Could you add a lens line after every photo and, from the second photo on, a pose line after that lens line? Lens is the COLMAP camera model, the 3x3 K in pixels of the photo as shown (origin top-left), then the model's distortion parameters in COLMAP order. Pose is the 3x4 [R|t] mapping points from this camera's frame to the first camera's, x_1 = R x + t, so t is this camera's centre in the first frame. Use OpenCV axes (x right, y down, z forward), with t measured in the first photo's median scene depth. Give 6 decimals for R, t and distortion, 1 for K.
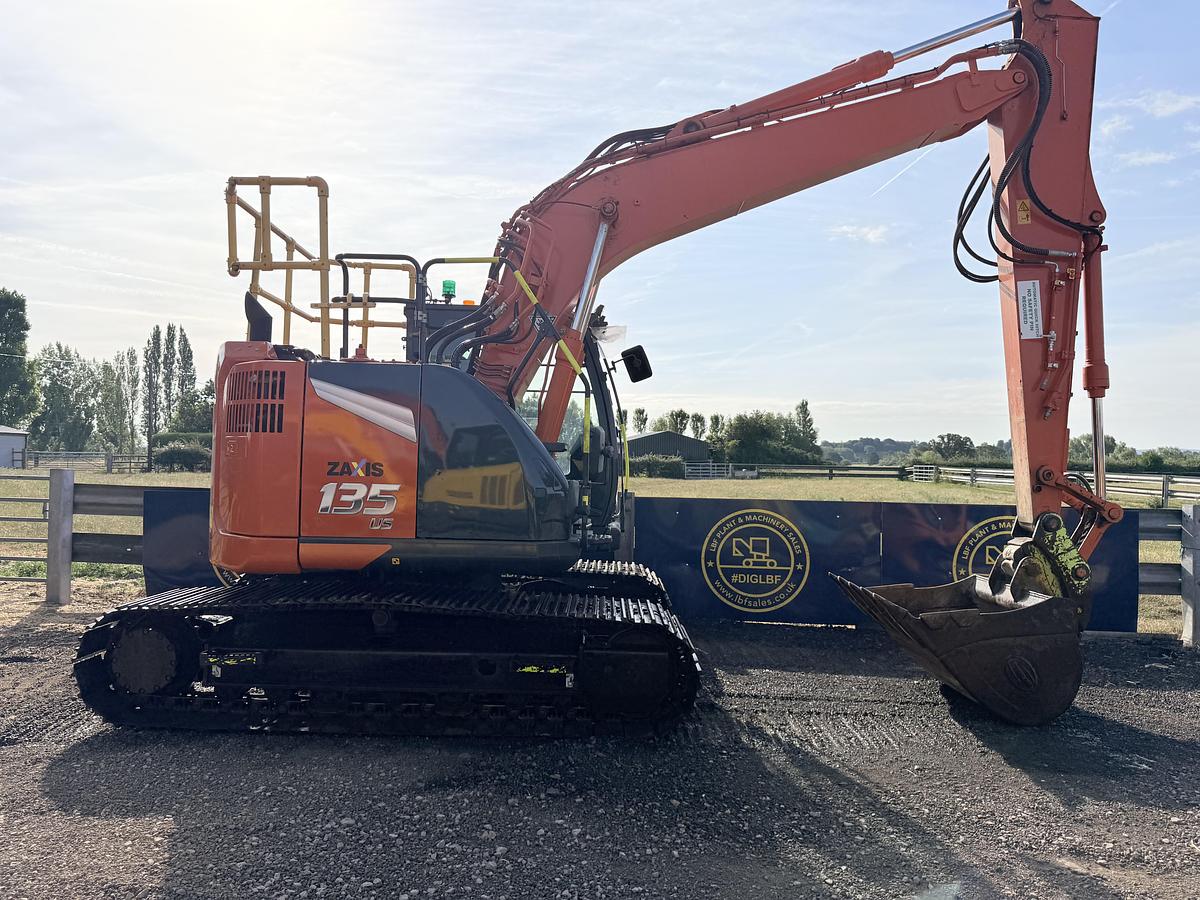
lens RADIAL K [[798.2, 0, 598.3], [0, 798.2, 451.3], [0, 0, 1]] dist [-0.006501, 0.004587]
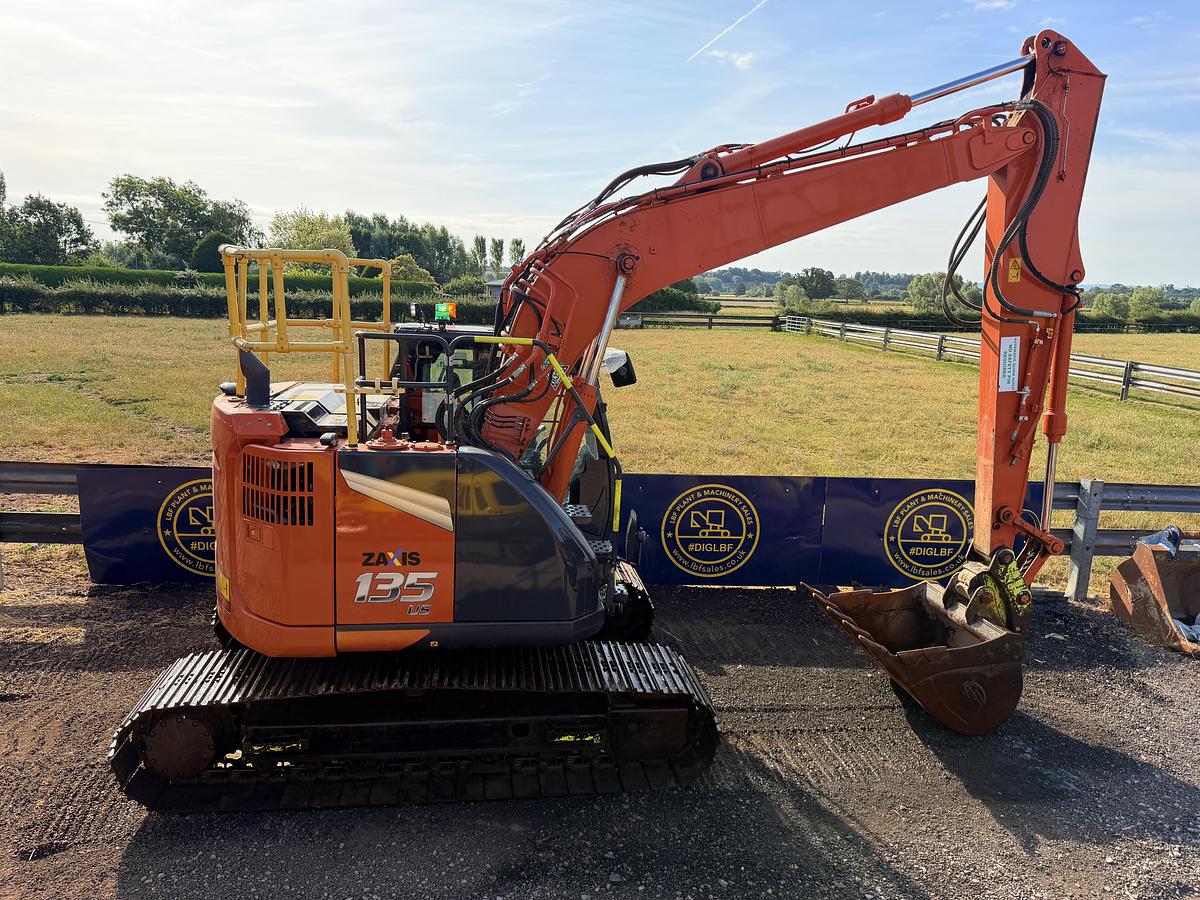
lens RADIAL K [[788.1, 0, 600.8], [0, 788.1, 454.9], [0, 0, 1]] dist [0.007883, -0.006007]
pose [[0.989454, -0.007341, 0.144662, -0.158001], [-0.020612, 0.981416, 0.190780, -0.252655], [-0.143375, -0.191750, 0.970915, 0.024550]]
